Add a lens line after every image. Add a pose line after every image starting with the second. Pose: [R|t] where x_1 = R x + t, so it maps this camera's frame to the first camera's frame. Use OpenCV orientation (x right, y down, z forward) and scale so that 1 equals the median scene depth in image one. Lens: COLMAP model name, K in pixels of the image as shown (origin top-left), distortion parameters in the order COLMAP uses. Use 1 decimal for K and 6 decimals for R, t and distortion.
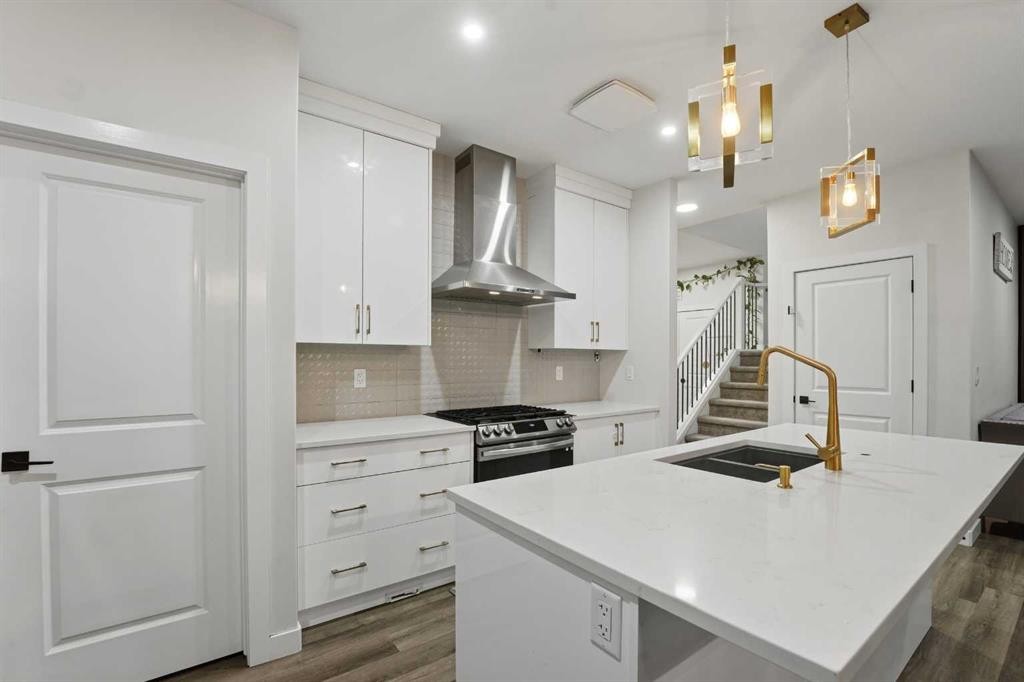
lens RADIAL K [[453.6, 0, 512.1], [0, 453.6, 361.6], [0, 0, 1]] dist [-0.000319, -0.000009]
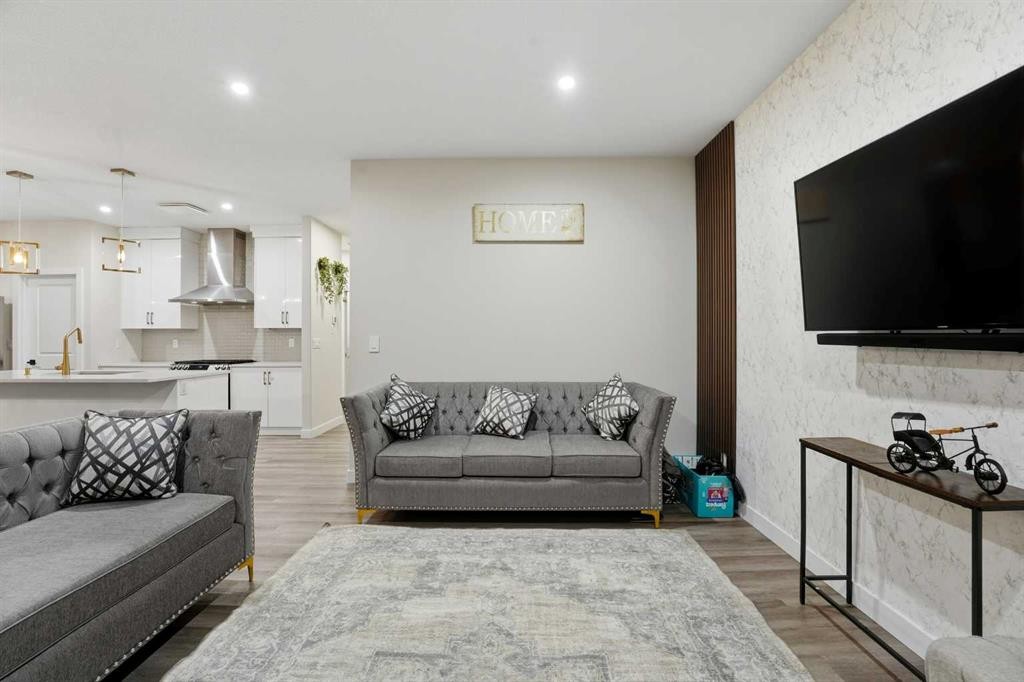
lens RADIAL K [[471.4, 0, 508.1], [0, 471.4, 334.8], [0, 0, 1]] dist [-0.000834, 0.000008]
pose [[0.793490, -0.005855, -0.608555, 2.143071], [0.002330, 0.999976, -0.006584, 0.012160], [0.608578, 0.003806, 0.793485, 0.156835]]
